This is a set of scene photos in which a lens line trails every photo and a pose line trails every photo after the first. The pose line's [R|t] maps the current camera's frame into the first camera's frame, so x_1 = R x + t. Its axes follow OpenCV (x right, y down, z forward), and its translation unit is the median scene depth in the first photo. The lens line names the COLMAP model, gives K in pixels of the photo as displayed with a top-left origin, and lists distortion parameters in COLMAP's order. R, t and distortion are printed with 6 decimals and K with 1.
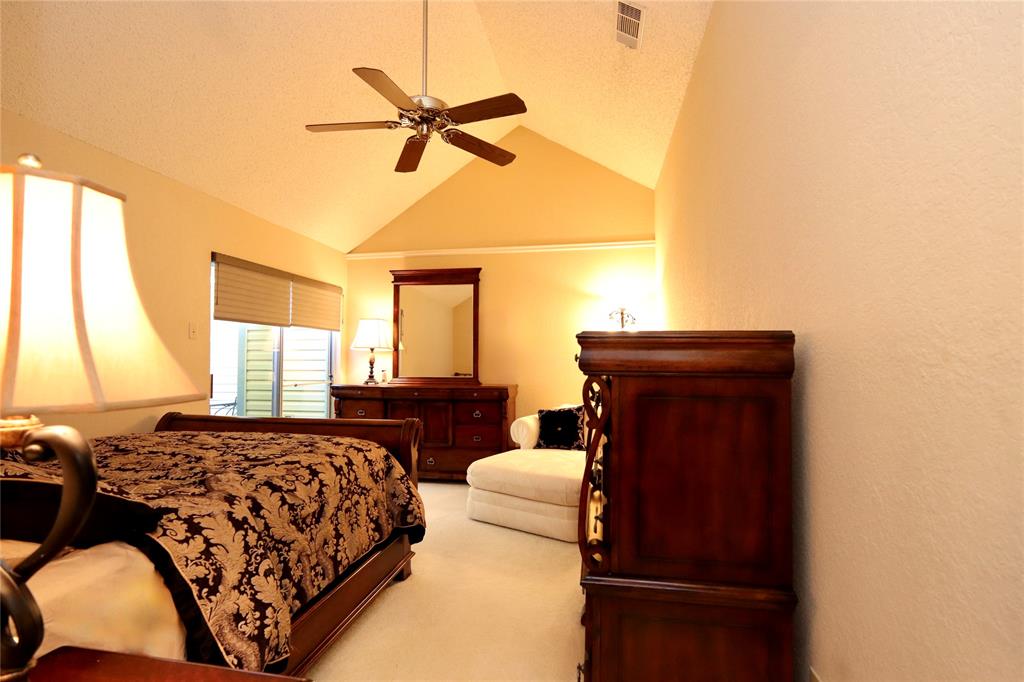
lens RADIAL K [[502.1, 0, 498.6], [0, 502.1, 338.5], [0, 0, 1]] dist [-0.006502, 0.001692]
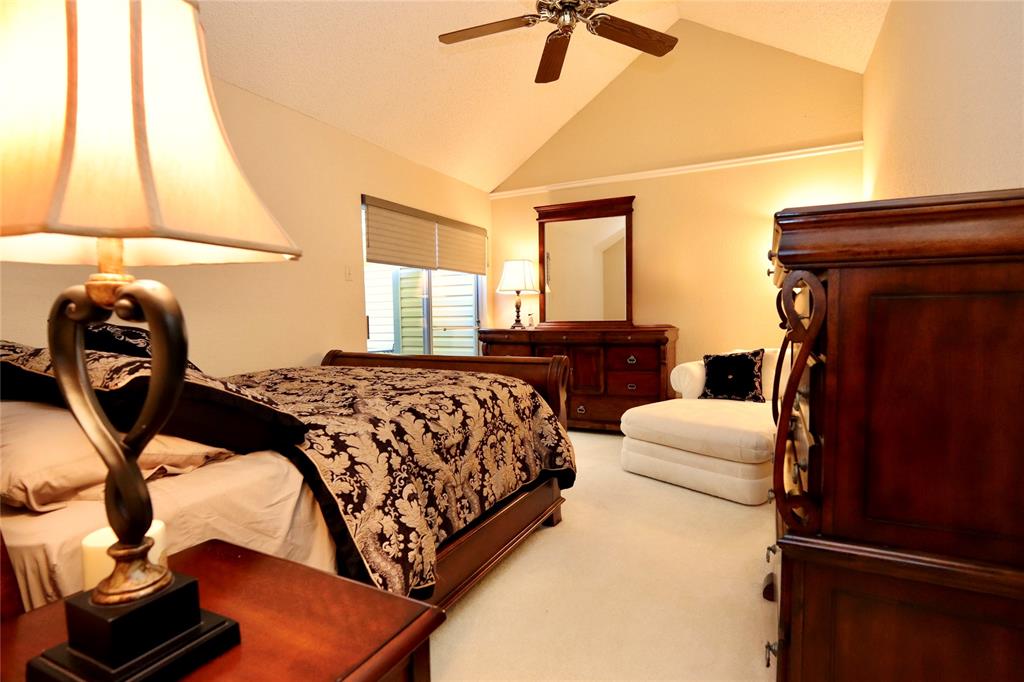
lens RADIAL K [[502.1, 0, 498.6], [0, 502.1, 338.5], [0, 0, 1]] dist [-0.006502, 0.001692]
pose [[0.956553, -0.006437, -0.291488, -0.013908], [0.026668, 0.997497, 0.065486, 0.082472], [0.290337, -0.070414, 0.954330, 0.118328]]
